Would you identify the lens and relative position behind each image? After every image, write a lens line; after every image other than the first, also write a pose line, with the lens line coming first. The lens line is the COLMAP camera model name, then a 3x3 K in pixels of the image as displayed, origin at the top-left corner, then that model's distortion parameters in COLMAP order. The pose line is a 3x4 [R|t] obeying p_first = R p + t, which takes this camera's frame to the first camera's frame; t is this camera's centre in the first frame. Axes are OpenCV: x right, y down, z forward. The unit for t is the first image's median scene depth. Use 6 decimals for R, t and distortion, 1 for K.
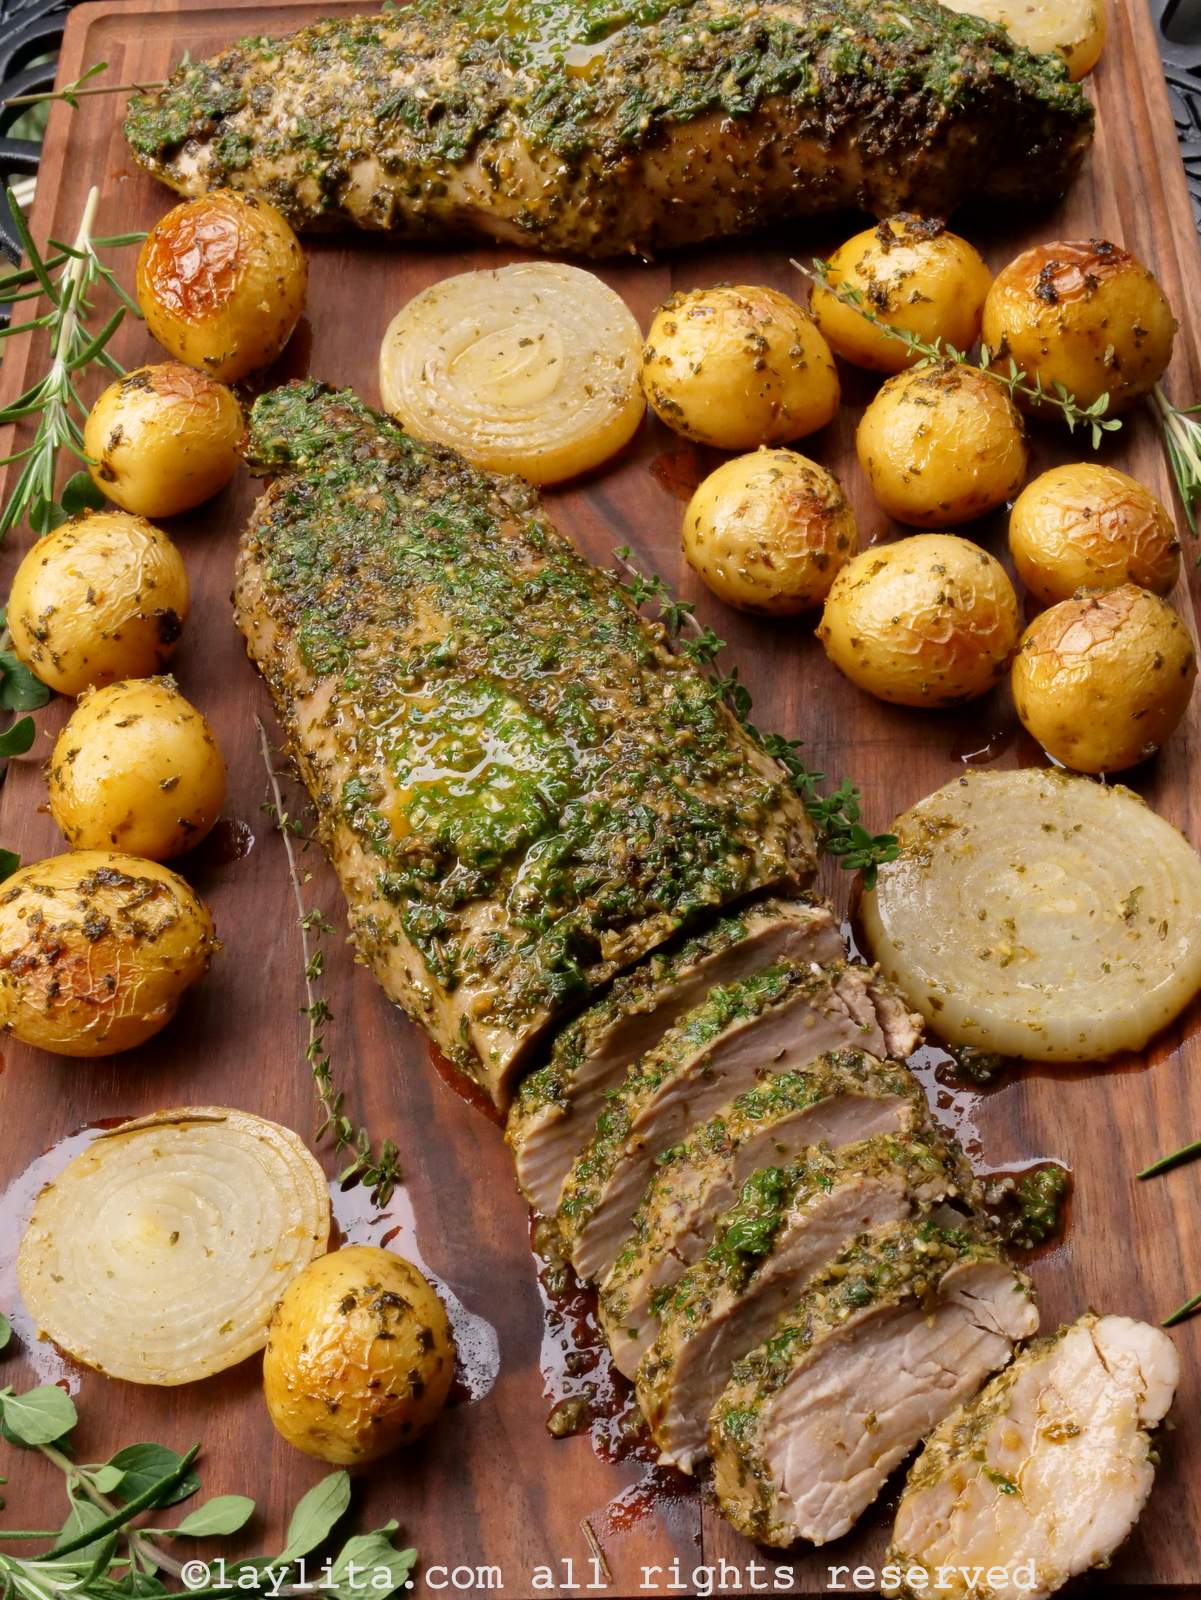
lens RADIAL K [[2296.1, 0, 625.4], [0, 2296.1, 802.0], [0, 0, 1]] dist [0.004825, 0.055044]
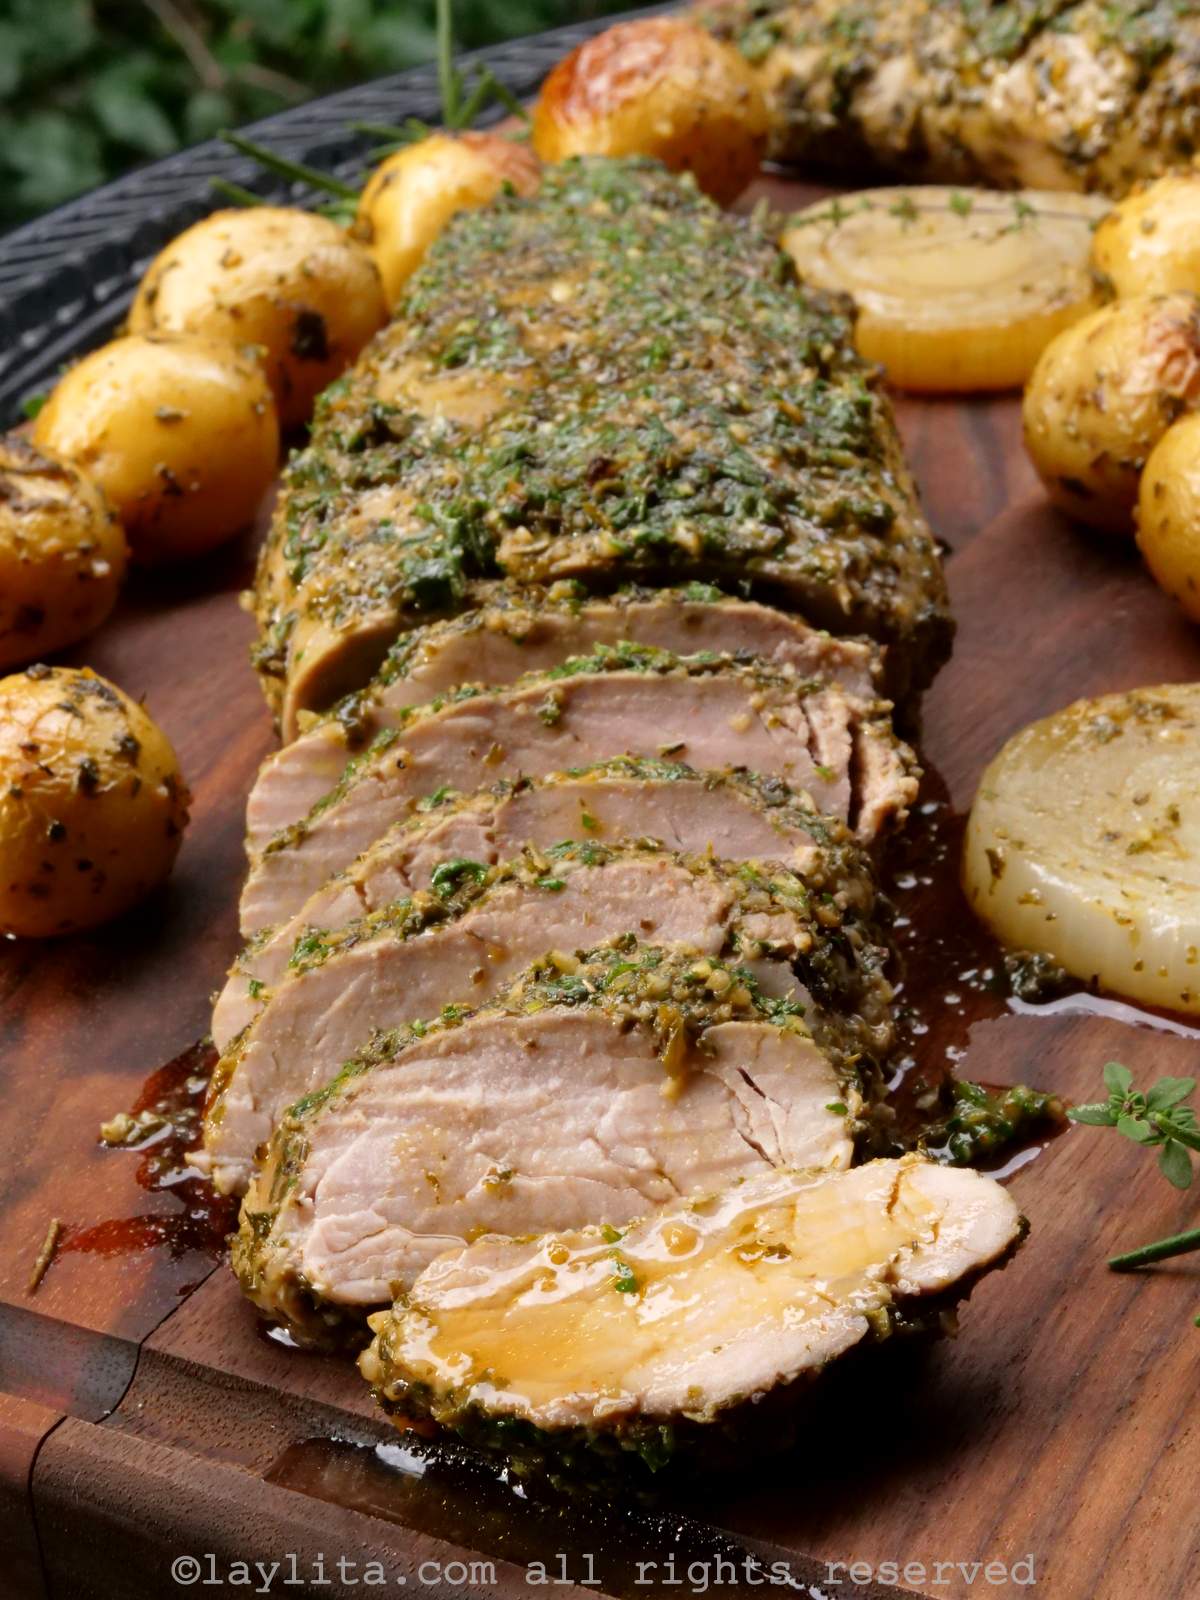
lens RADIAL K [[3523.6, 0, 600.0], [0, 3523.6, 800.0], [0, 0, 1]] dist [-0.012181, 0.336319]
pose [[0.865698, 0.233987, -0.442512, 0.474629], [-0.400507, 0.854063, -0.331920, 0.445286], [0.300268, 0.464571, 0.833074, 0.189125]]
